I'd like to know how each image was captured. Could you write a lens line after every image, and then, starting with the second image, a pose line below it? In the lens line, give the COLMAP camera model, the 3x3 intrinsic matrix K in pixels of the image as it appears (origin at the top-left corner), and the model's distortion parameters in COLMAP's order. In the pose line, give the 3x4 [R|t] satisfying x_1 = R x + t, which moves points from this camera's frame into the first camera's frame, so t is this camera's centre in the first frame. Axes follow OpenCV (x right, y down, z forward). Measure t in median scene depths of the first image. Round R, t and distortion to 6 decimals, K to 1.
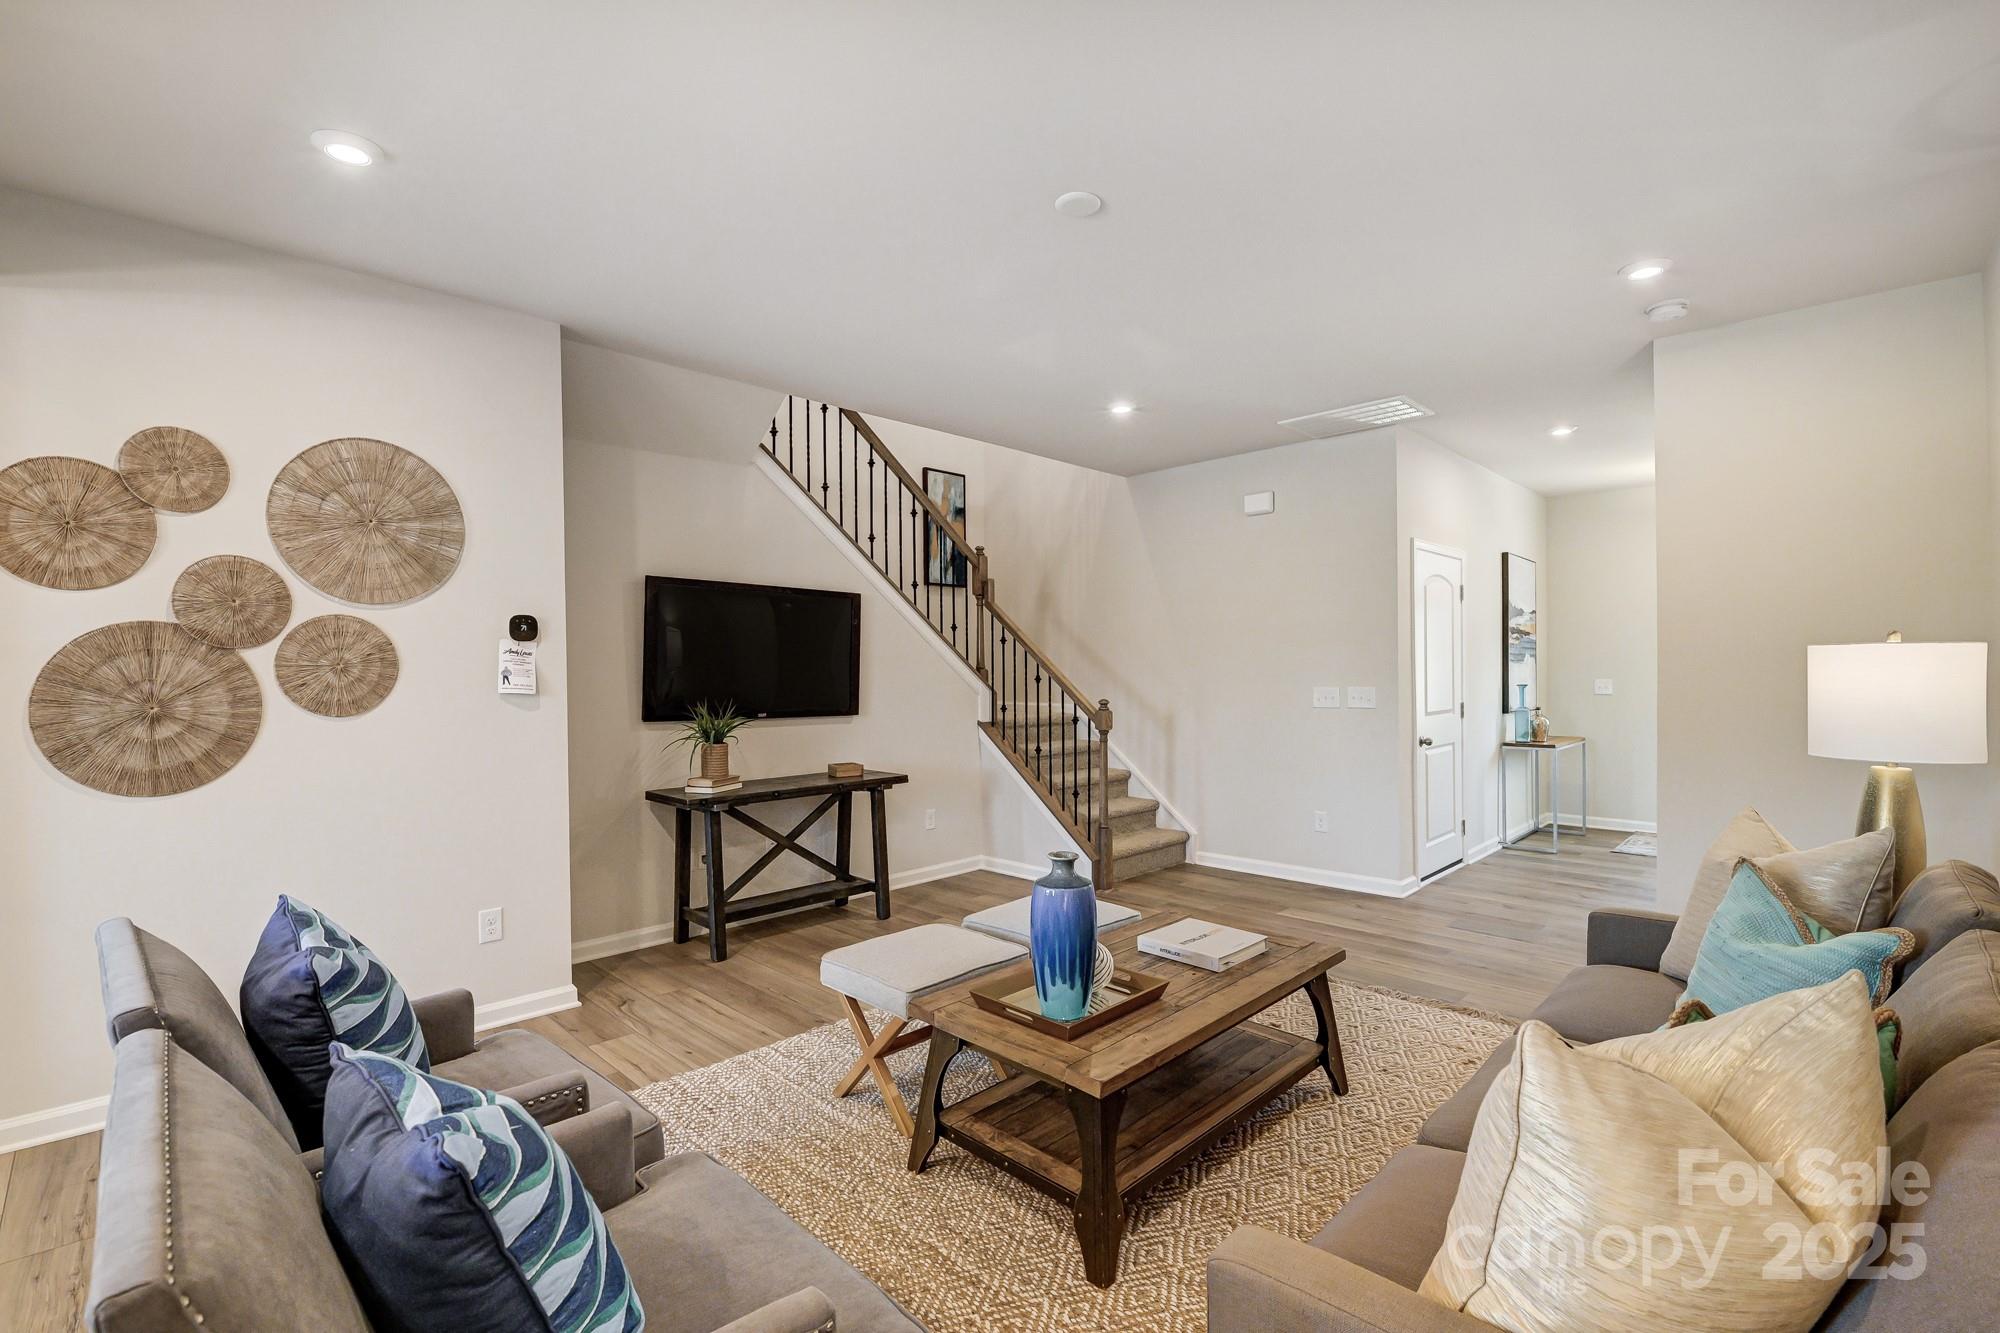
lens RADIAL K [[868.9, 0, 998.5], [0, 868.9, 677.2], [0, 0, 1]] dist [-0.000197, -0.000020]
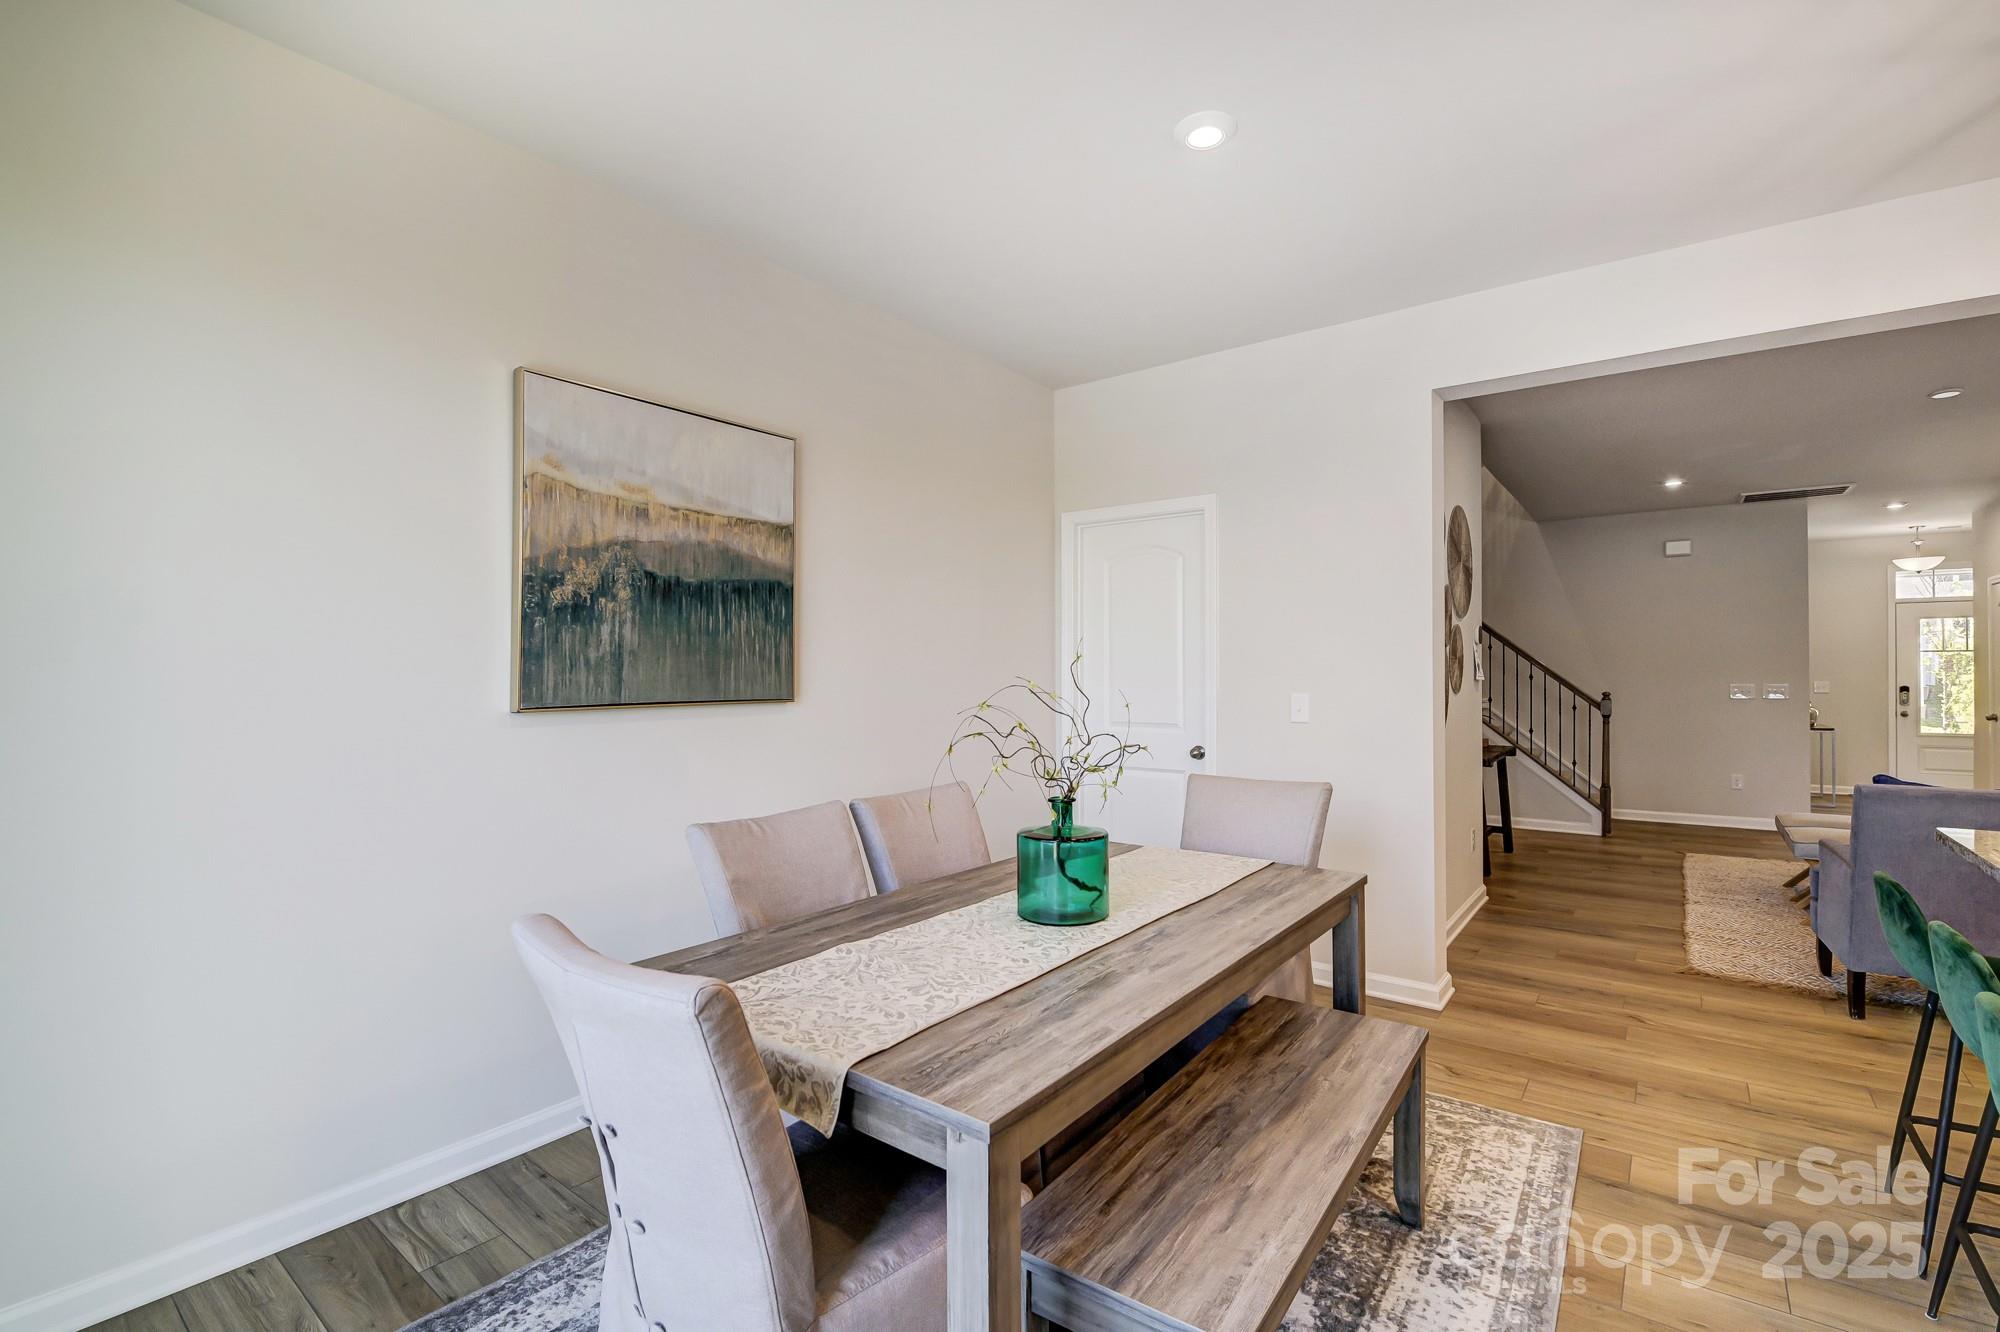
lens RADIAL K [[877.9, 0, 1000.0], [0, 877.9, 666.0], [0, 0, 1]] dist [-0.001666, -0.000291]
pose [[0.989899, 0.010811, 0.141363, -1.076145], [-0.008348, 0.999803, -0.018006, 0.019639], [-0.141530, 0.016644, 0.989794, -0.227947]]
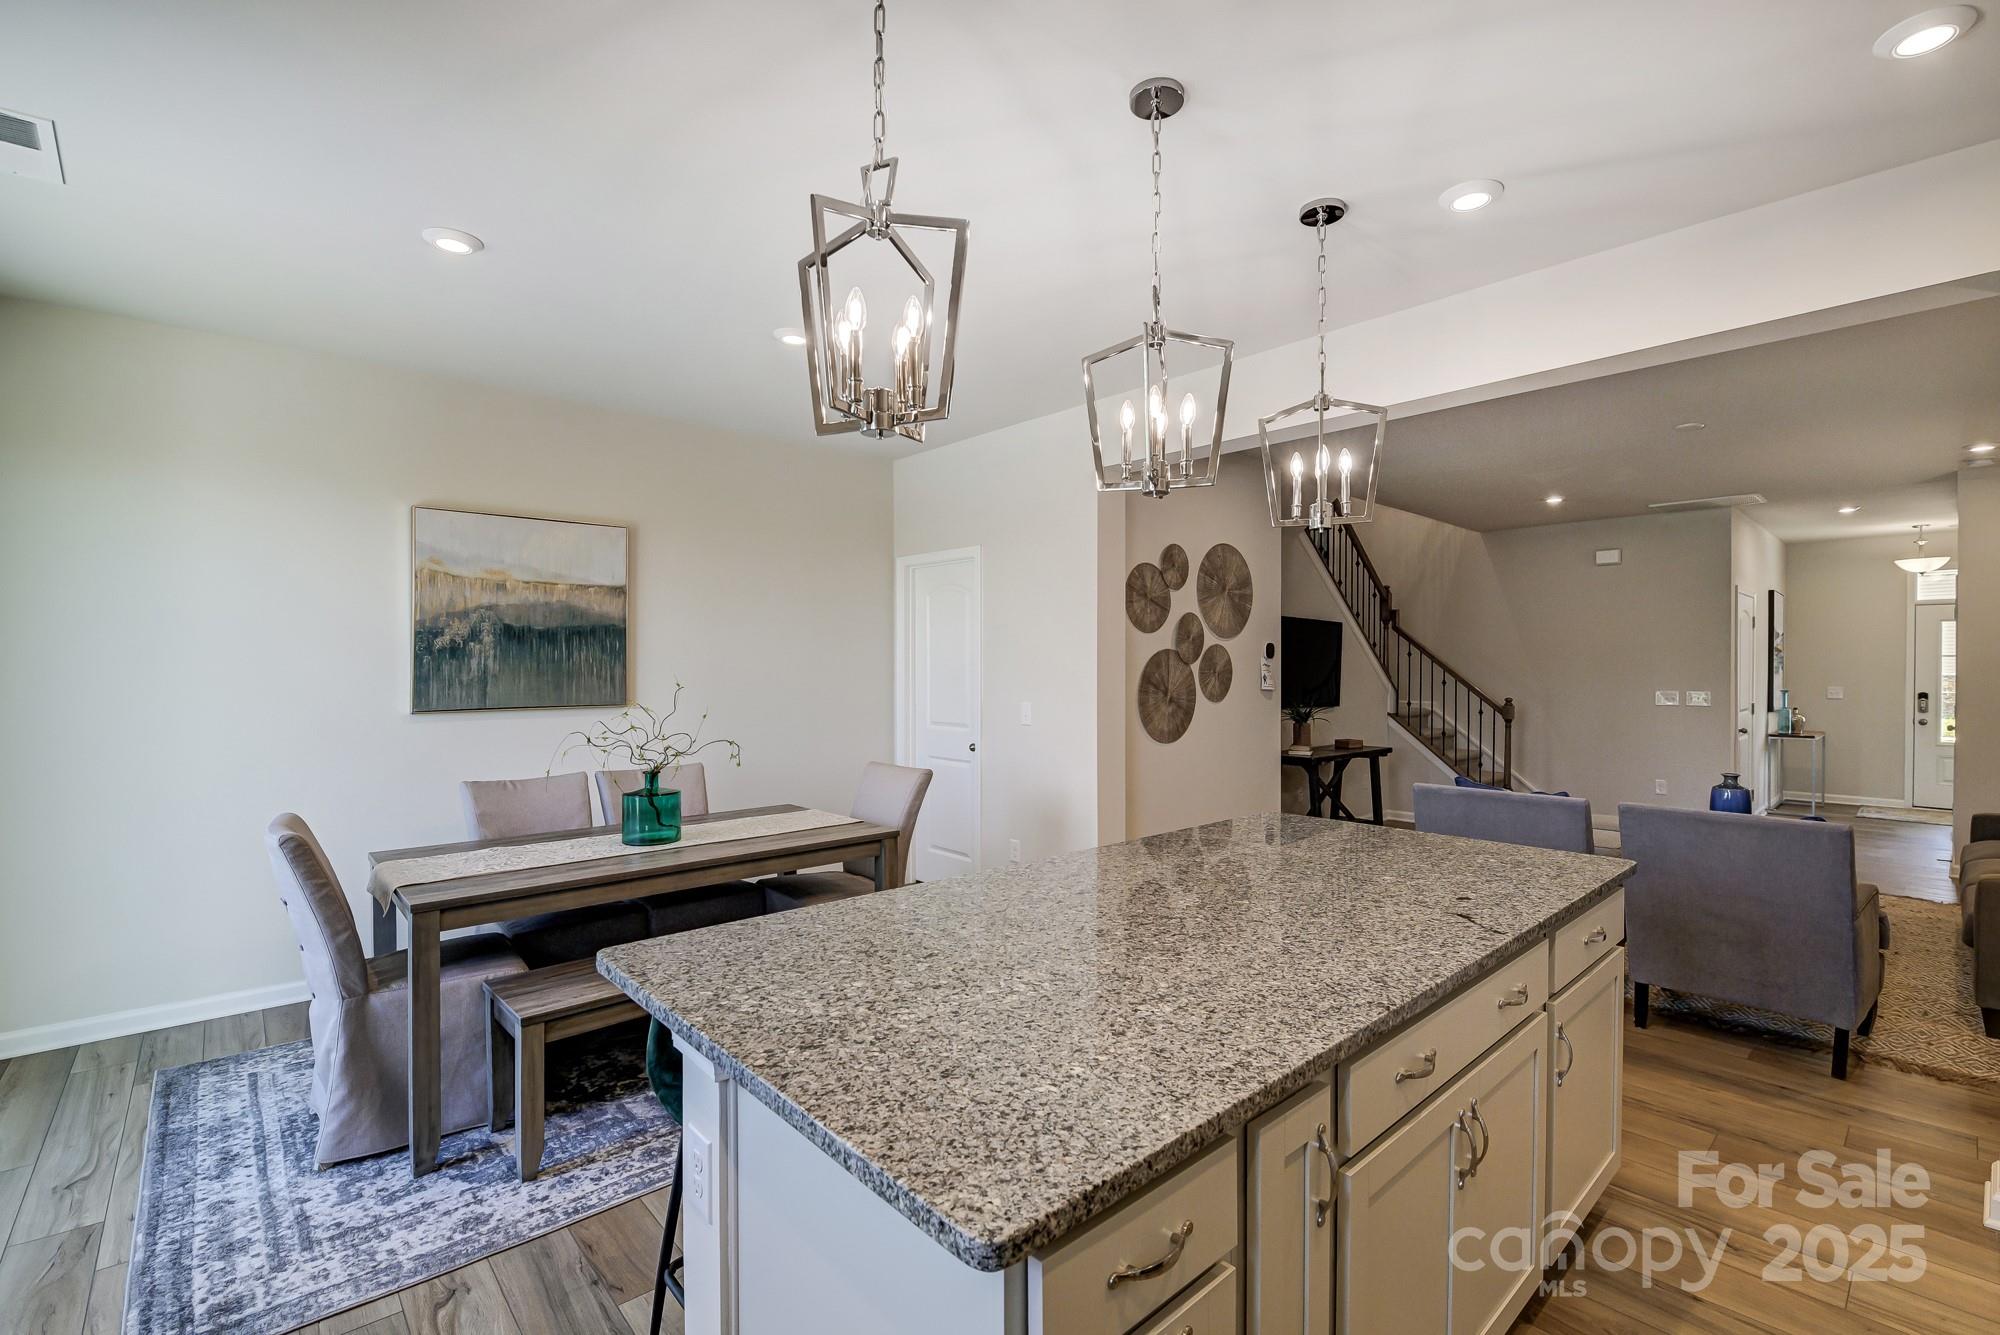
lens RADIAL K [[871.8, 0, 993.6], [0, 871.8, 662.9], [0, 0, 1]] dist [-0.001963, -0.000099]
pose [[0.999025, 0.011470, -0.042629, -0.705559], [-0.011955, 0.999866, -0.011139, -0.005378], [0.042495, 0.011638, 0.999029, -0.485033]]
